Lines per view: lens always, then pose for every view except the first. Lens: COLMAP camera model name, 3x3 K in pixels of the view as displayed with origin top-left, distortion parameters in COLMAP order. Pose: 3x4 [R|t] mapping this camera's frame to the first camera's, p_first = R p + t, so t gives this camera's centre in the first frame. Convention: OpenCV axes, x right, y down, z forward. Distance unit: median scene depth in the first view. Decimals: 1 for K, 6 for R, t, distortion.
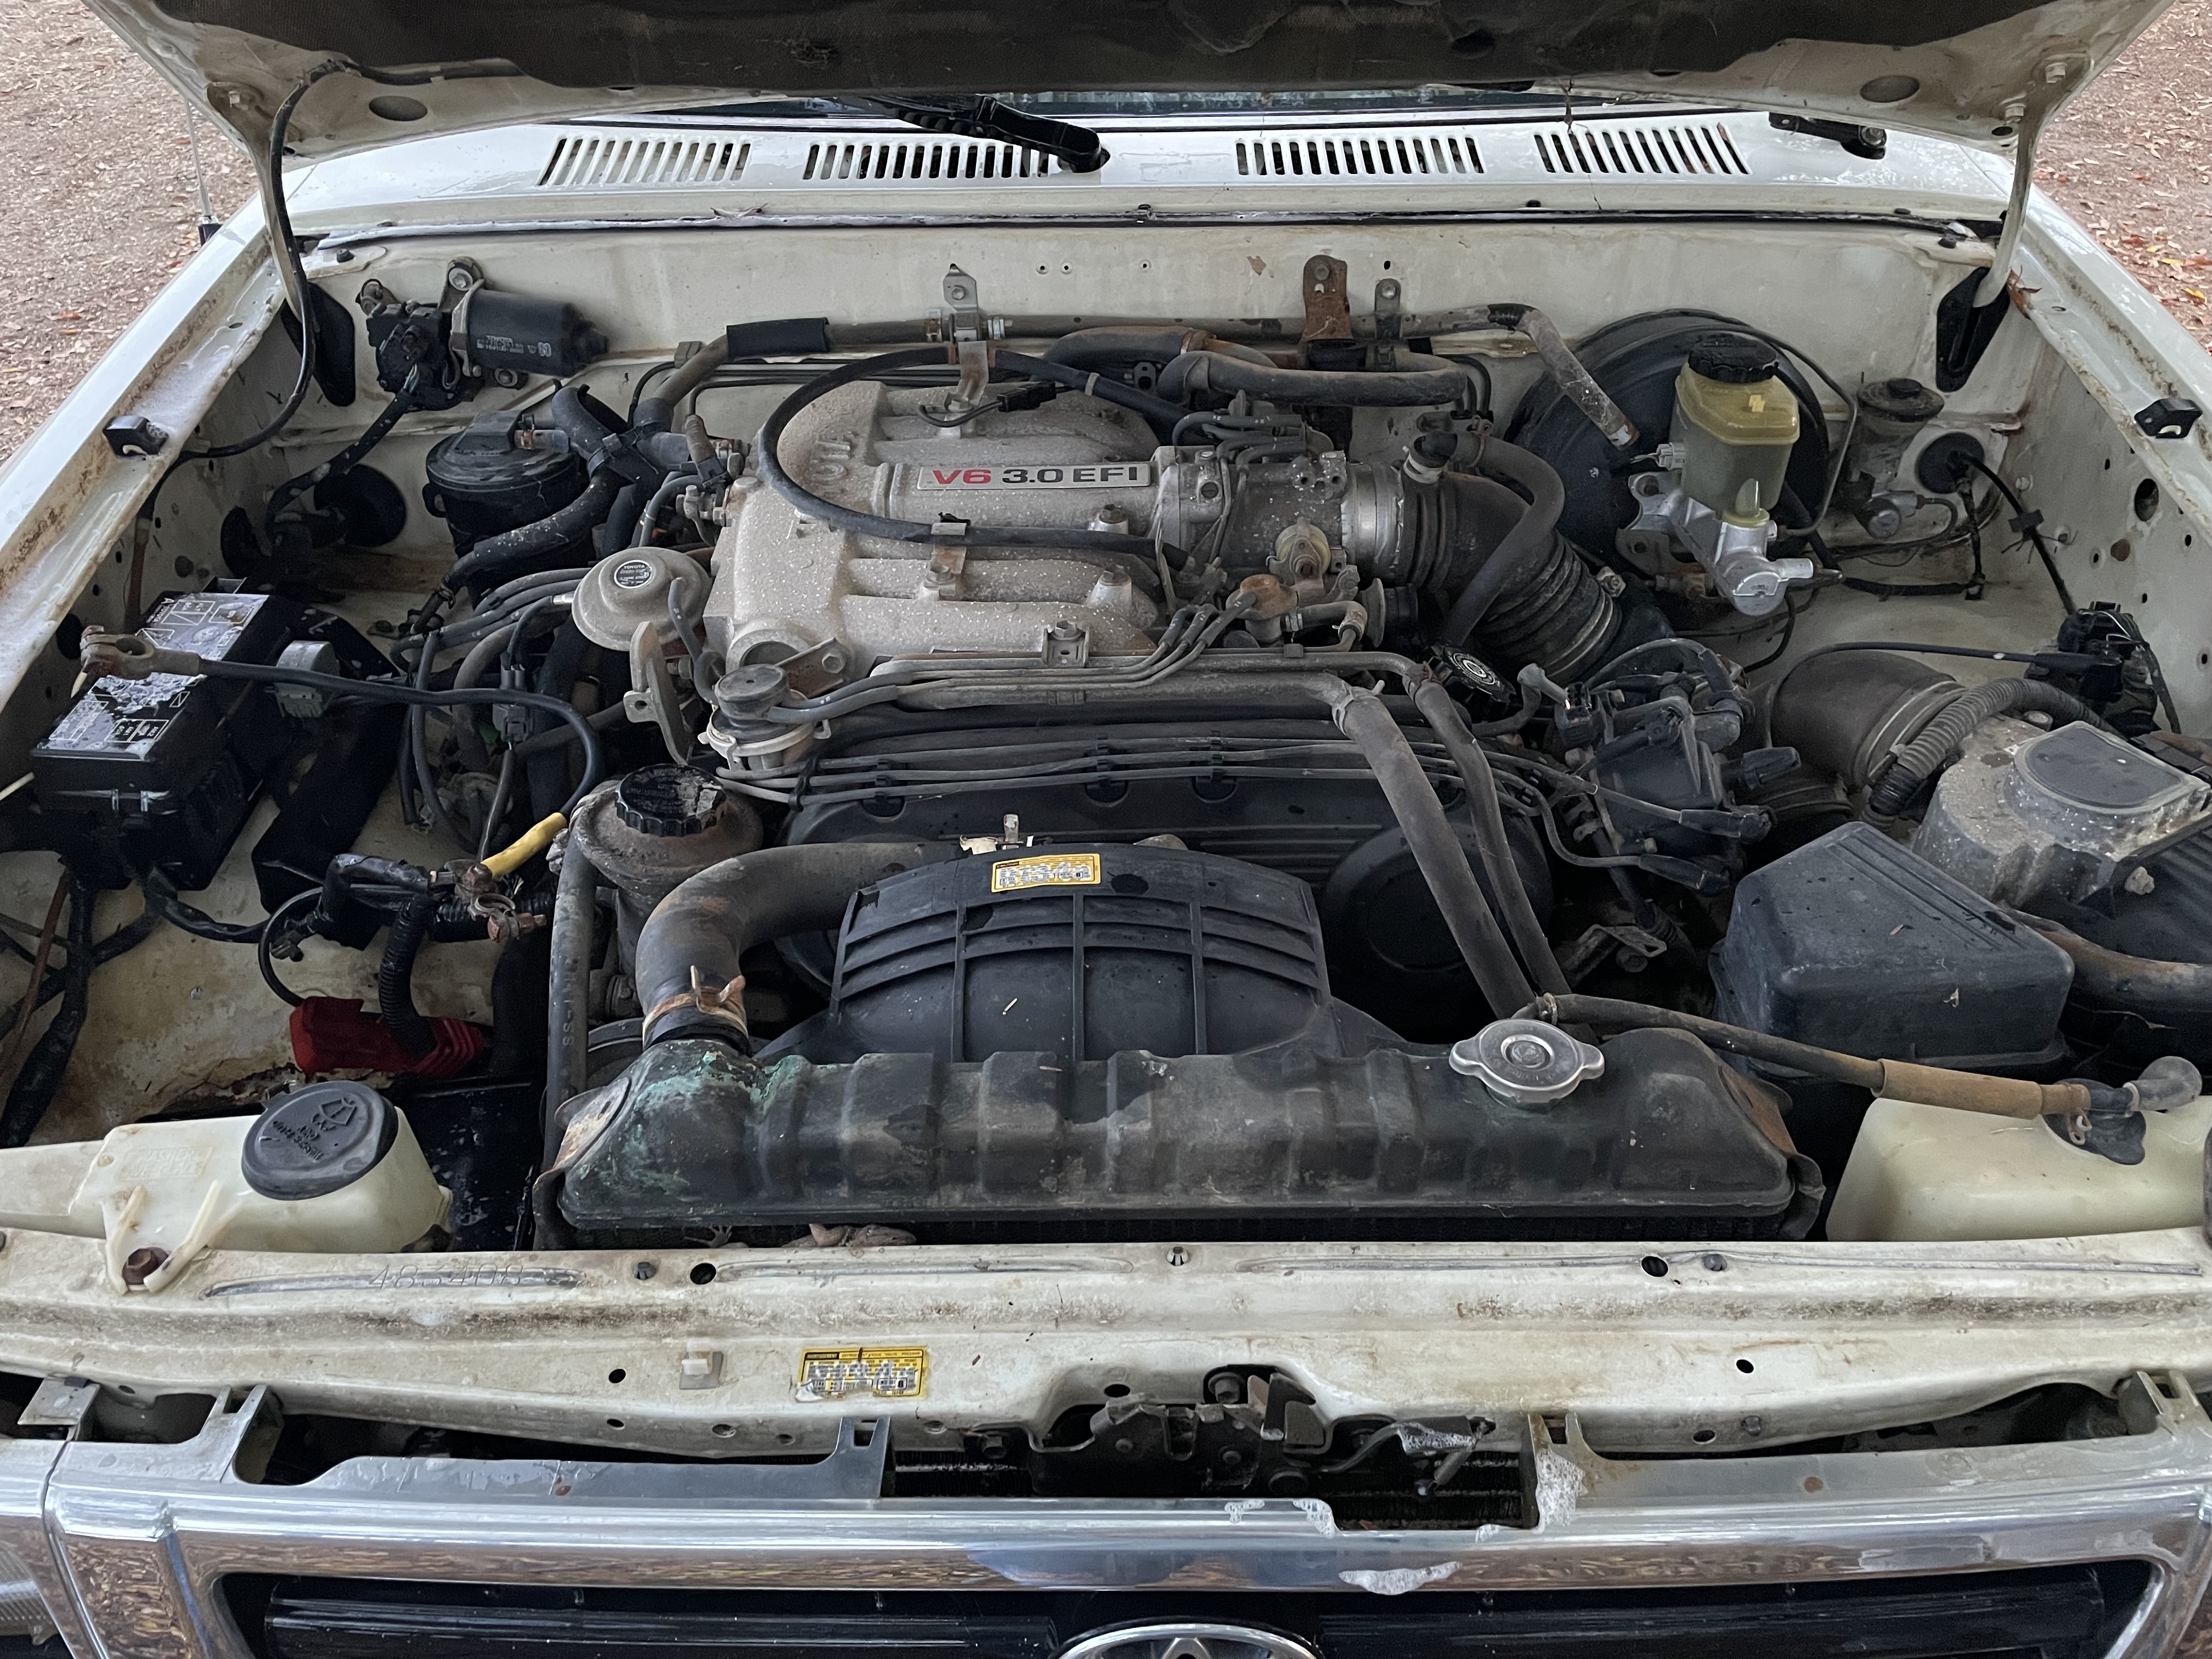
lens RADIAL K [[1685.6, 0, 1112.2], [0, 1685.6, 837.1], [0, 0, 1]] dist [0.066979, -0.082793]
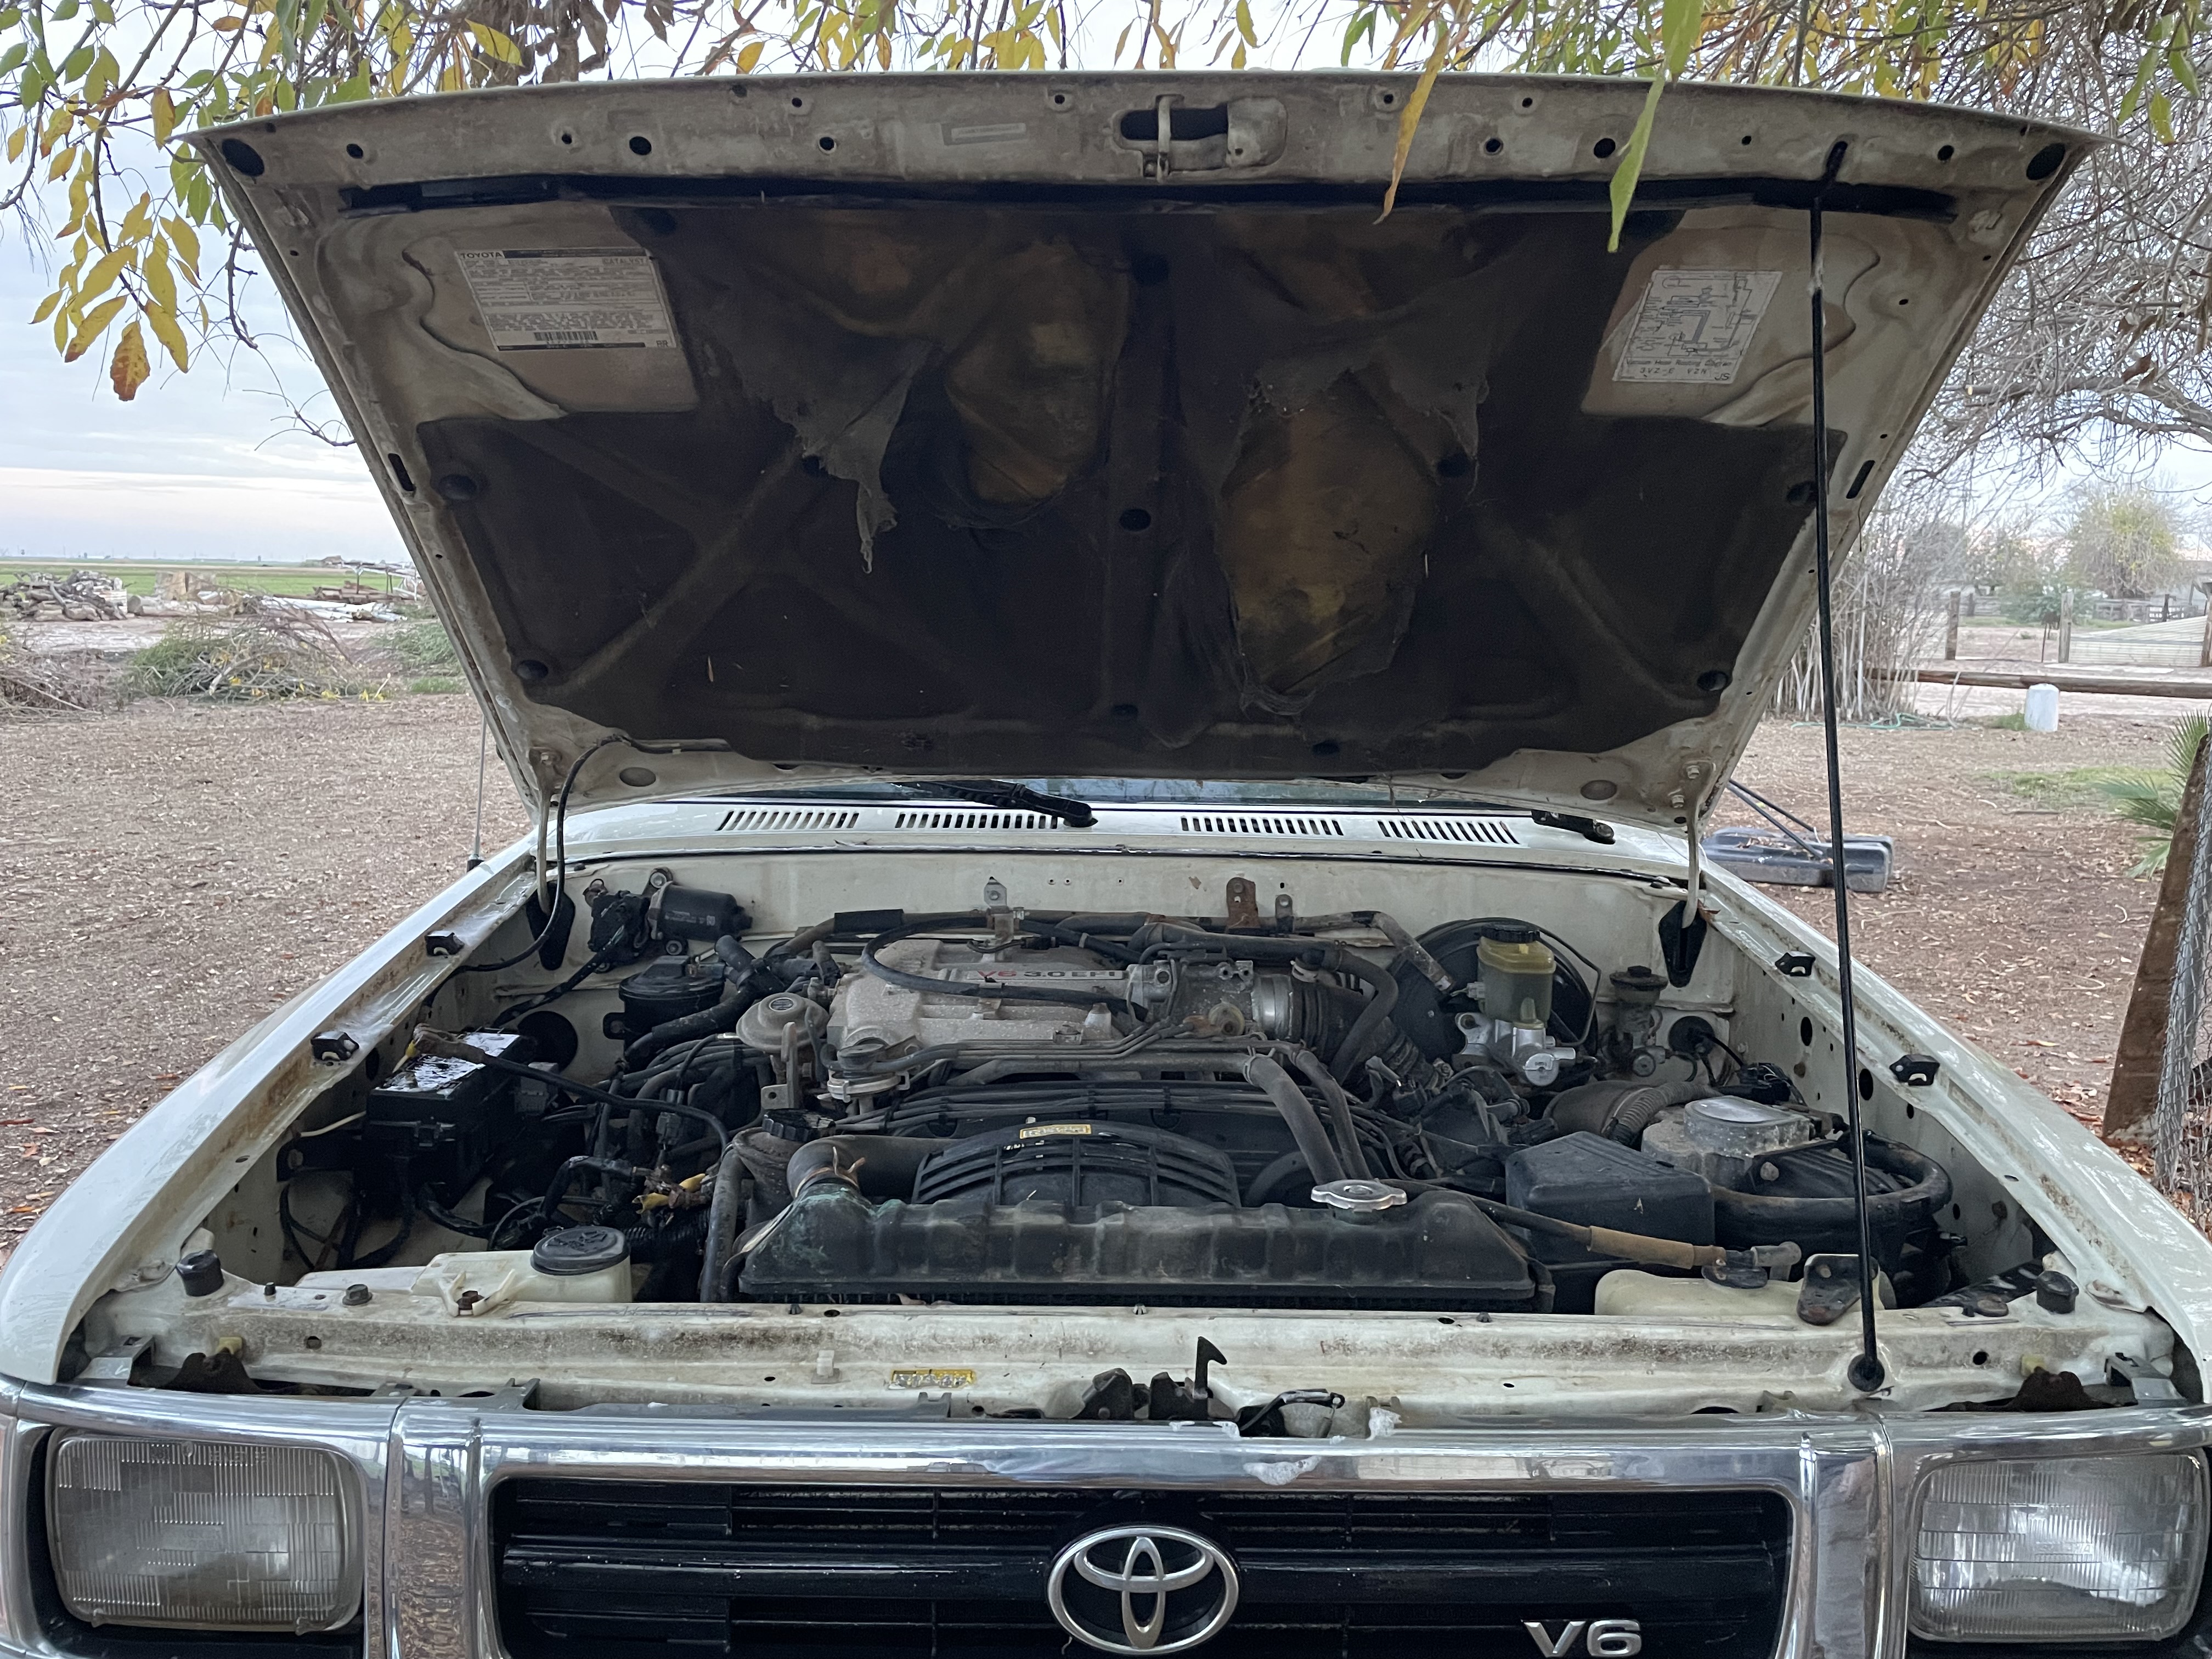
lens RADIAL K [[1685.6, 0, 1104.1], [0, 1685.6, 832.0], [0, 0, 1]] dist [0.066979, -0.082793]
pose [[0.999617, 0.025467, 0.010816, -0.014990], [-0.016996, 0.873642, -0.486273, 0.428203], [-0.021833, 0.485903, 0.873740, -0.389705]]
